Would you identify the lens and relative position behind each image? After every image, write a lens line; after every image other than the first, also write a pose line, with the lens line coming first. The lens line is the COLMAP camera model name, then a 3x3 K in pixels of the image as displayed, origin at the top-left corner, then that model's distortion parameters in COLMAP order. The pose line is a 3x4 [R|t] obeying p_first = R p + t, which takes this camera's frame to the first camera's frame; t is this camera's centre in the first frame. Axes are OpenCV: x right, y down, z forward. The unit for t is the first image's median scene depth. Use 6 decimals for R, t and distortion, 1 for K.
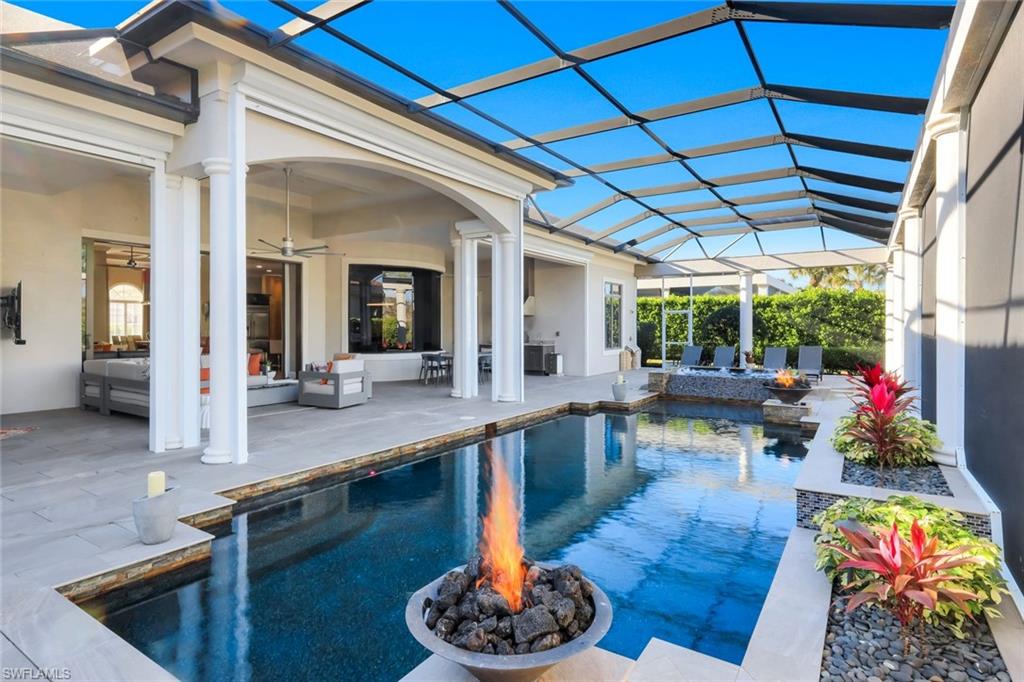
lens RADIAL K [[550.1, 0, 510.4], [0, 550.1, 334.3], [0, 0, 1]] dist [-0.017670, -0.002076]
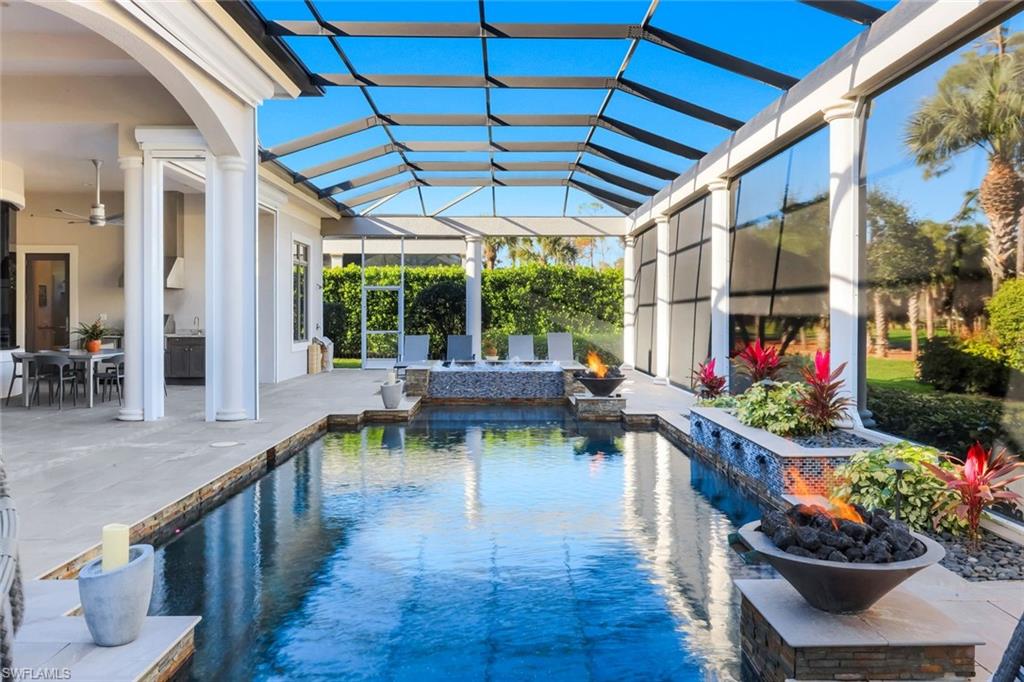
lens RADIAL K [[852.8, 0, 510.2], [0, 852.8, 337.9], [0, 0, 1]] dist [0.011694, 0.004138]
pose [[0.816586, -0.012152, 0.577096, -0.213822], [0.005383, 0.999895, 0.013438, 0.010296], [-0.577199, -0.007867, 0.816566, 0.002456]]
